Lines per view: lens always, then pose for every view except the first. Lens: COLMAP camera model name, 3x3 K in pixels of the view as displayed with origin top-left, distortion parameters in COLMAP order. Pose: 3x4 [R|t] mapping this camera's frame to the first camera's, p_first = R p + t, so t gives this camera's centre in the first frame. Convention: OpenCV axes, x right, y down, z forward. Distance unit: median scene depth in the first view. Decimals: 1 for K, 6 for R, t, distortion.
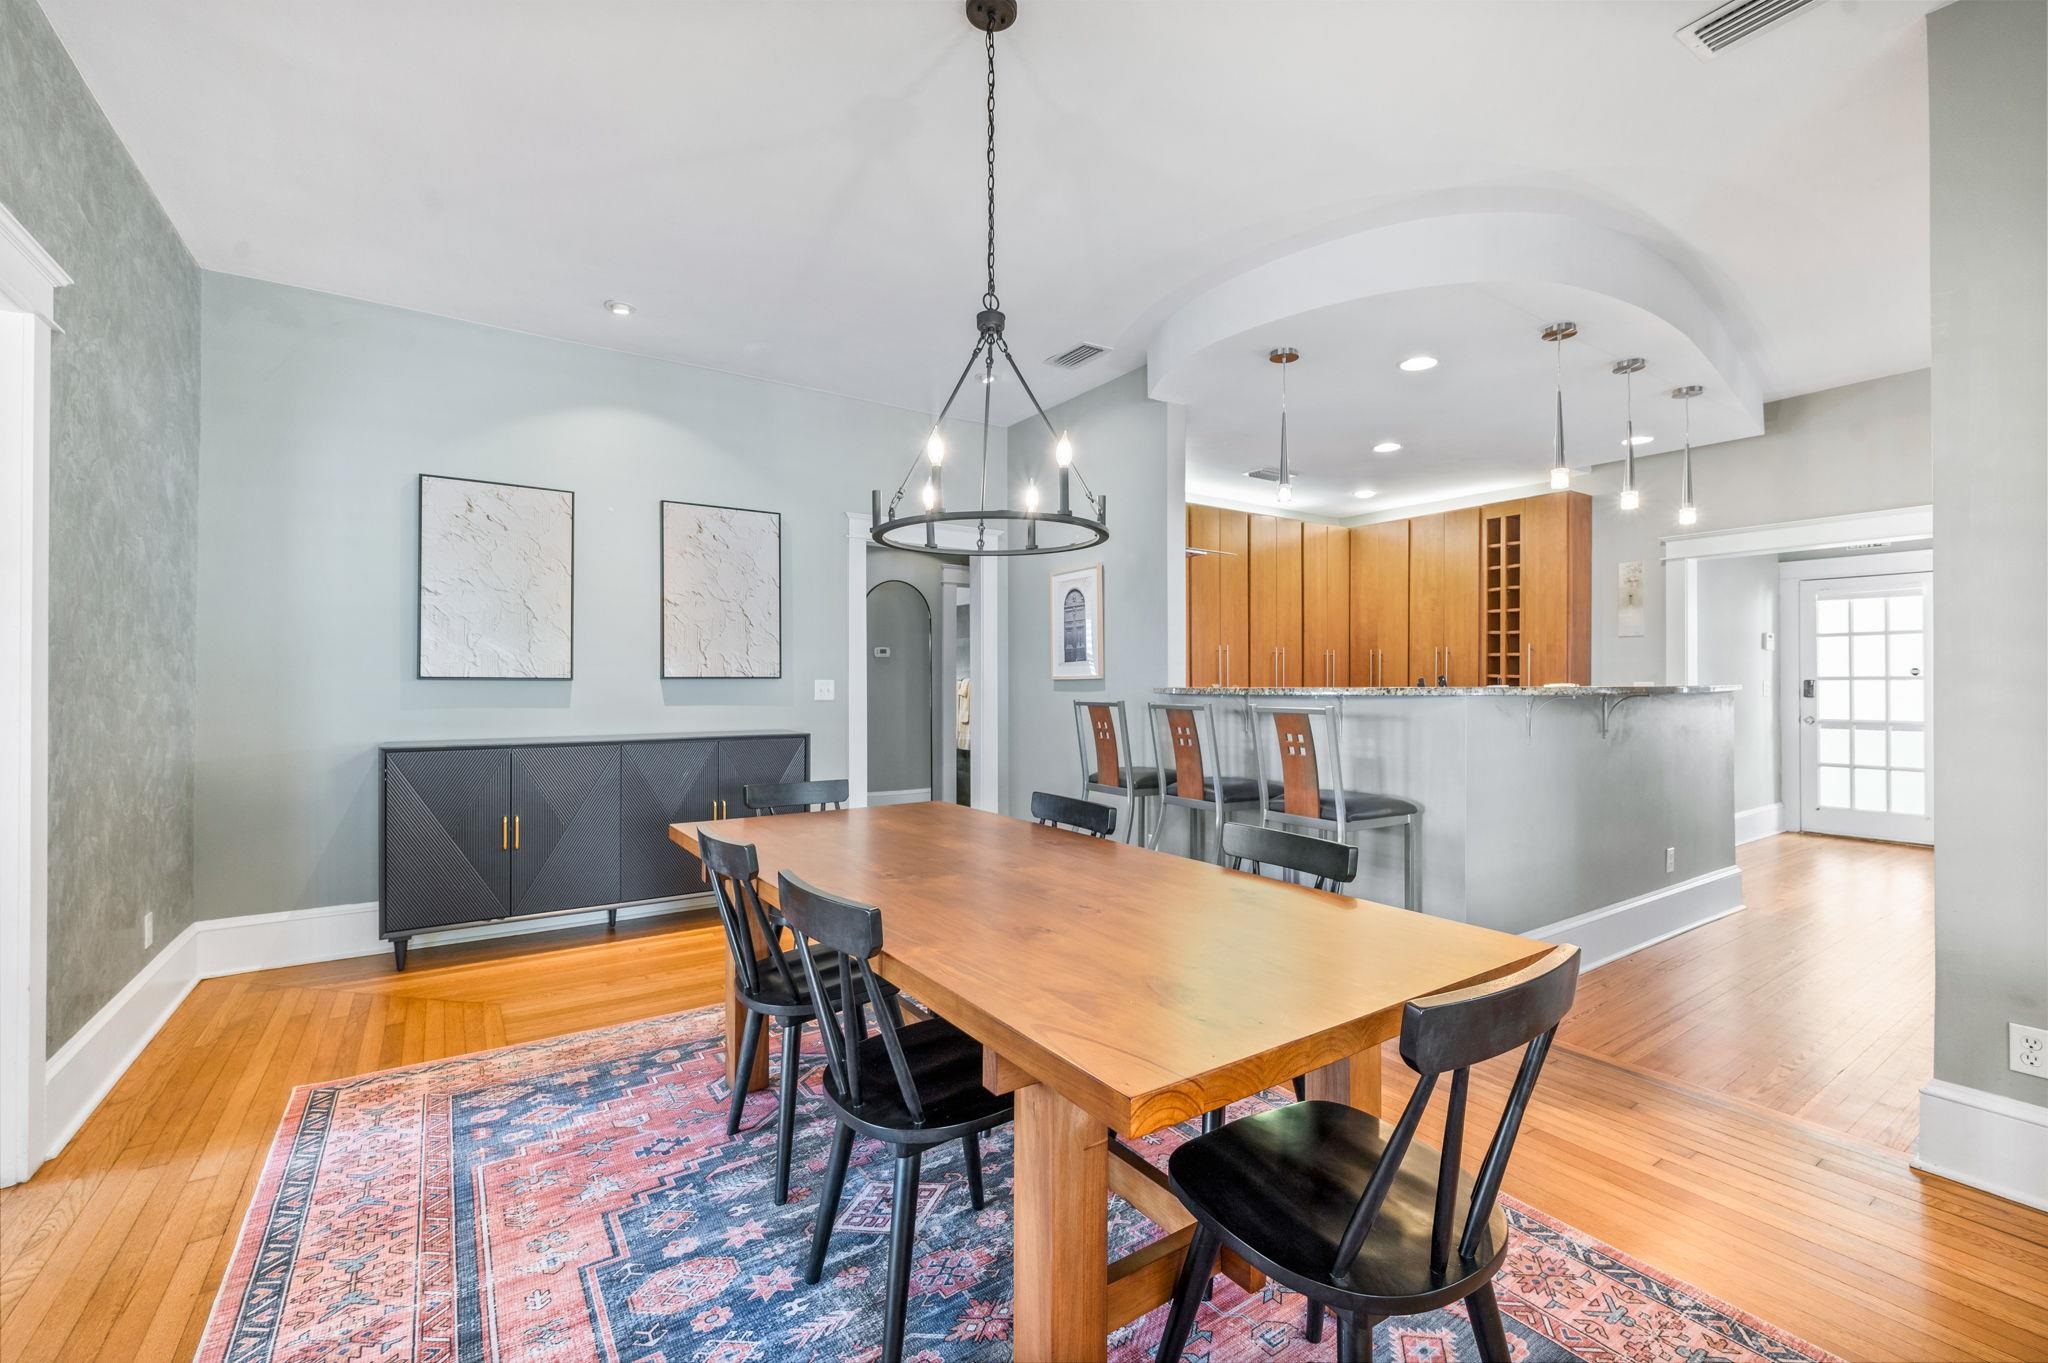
lens RADIAL K [[858.3, 0, 1024.0], [0, 858.3, 681.5], [0, 0, 1]] dist [-0.000516, 0.000295]
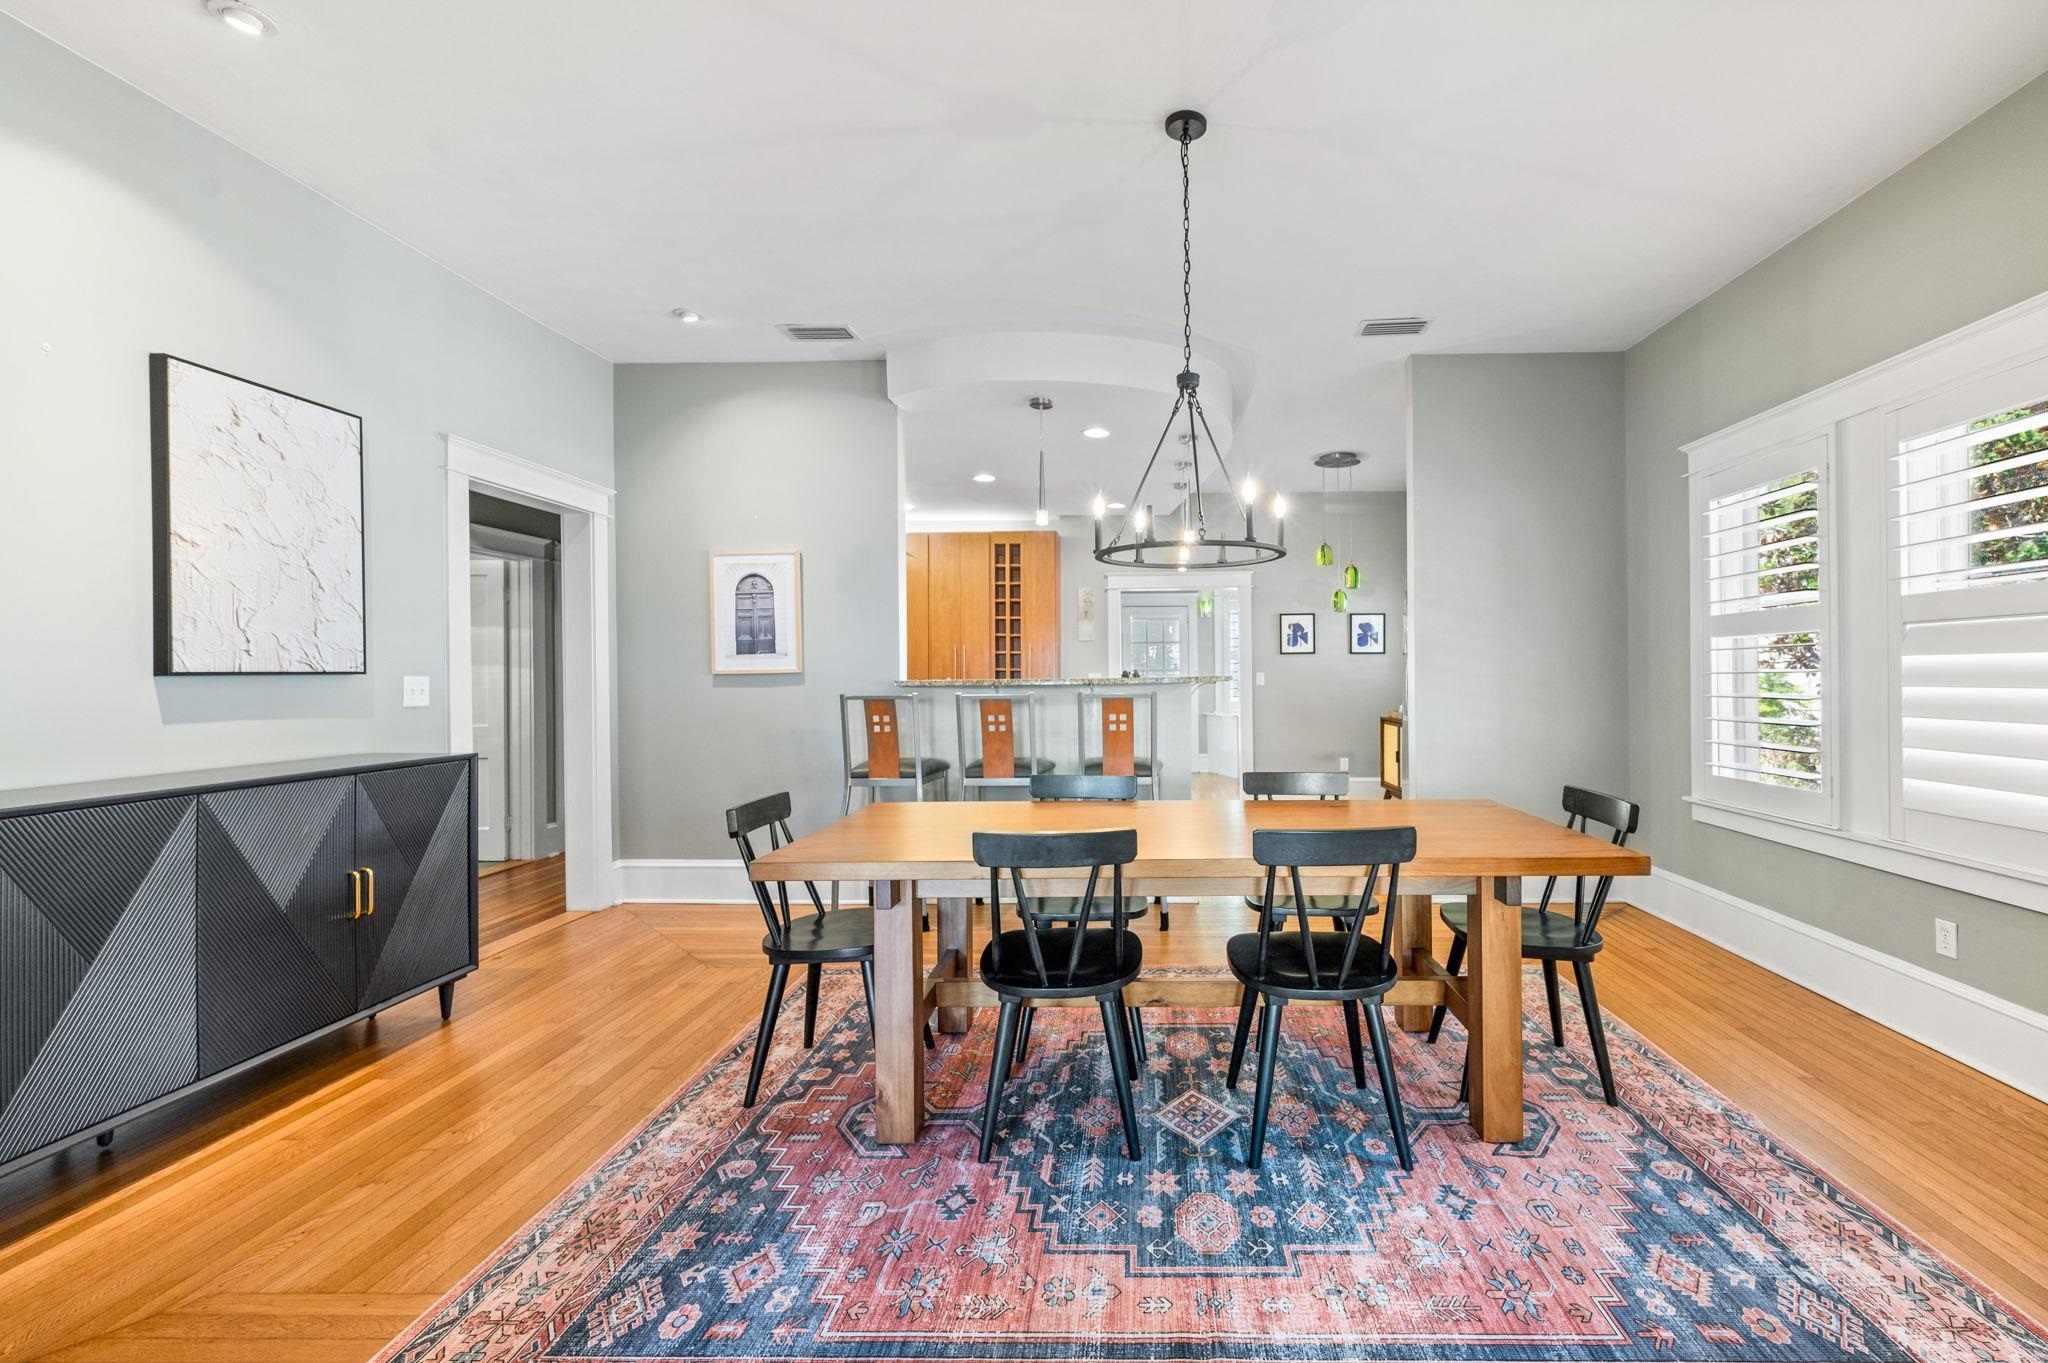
lens RADIAL K [[854.3, 0, 1135.5], [0, 854.3, 680.1], [0, 0, 1]] dist [0.001164, 0.000095]
pose [[0.576106, -0.011399, 0.817296, -0.942322], [0.005721, 0.999934, 0.009913, -0.004164], [-0.817355, -0.001035, 0.576133, 0.311626]]
